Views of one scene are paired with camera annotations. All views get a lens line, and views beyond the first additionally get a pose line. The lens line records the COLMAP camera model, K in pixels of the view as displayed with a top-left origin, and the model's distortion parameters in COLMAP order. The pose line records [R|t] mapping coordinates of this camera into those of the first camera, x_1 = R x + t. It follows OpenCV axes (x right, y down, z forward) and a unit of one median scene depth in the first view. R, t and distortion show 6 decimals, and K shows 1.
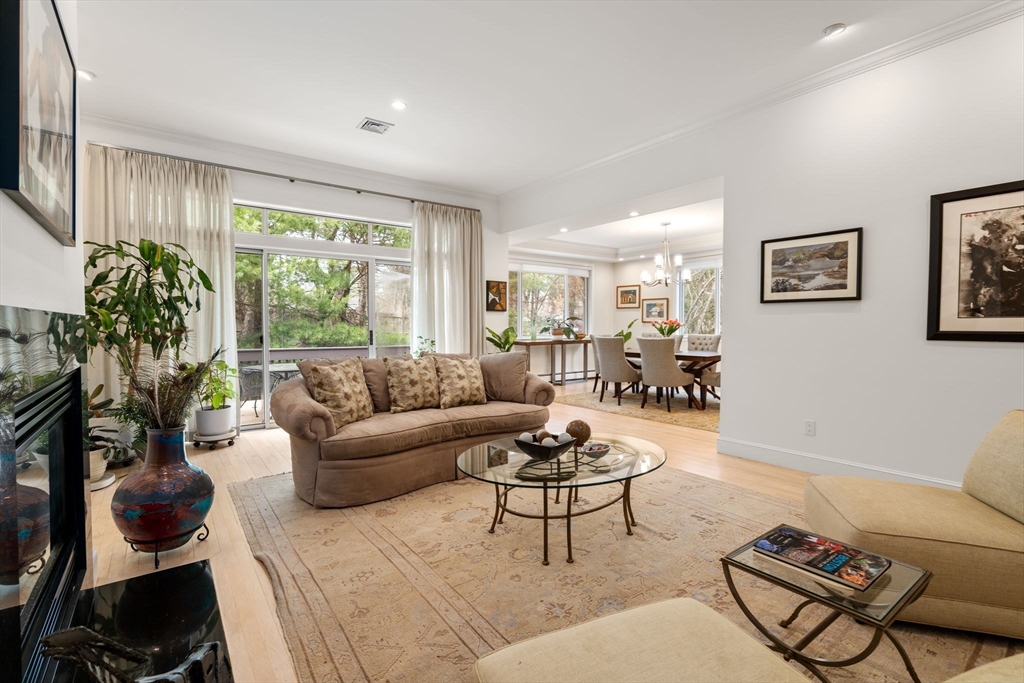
lens RADIAL K [[469.2, 0, 508.9], [0, 469.2, 336.6], [0, 0, 1]] dist [-0.006300, -0.000779]
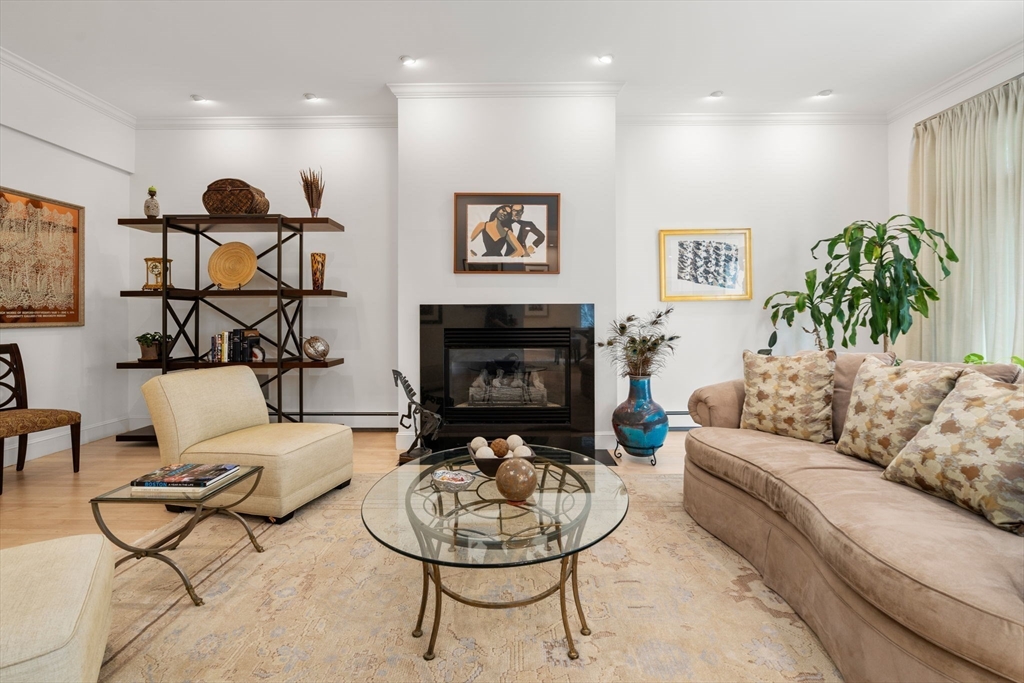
lens RADIAL K [[469.2, 0, 512.8], [0, 469.2, 317.1], [0, 0, 1]] dist [-0.006300, -0.000779]
pose [[-0.601018, 0.003820, -0.799226, 0.454379], [-0.014519, 0.999771, 0.015696, -0.007747], [0.799103, 0.021038, -0.600826, 0.985927]]
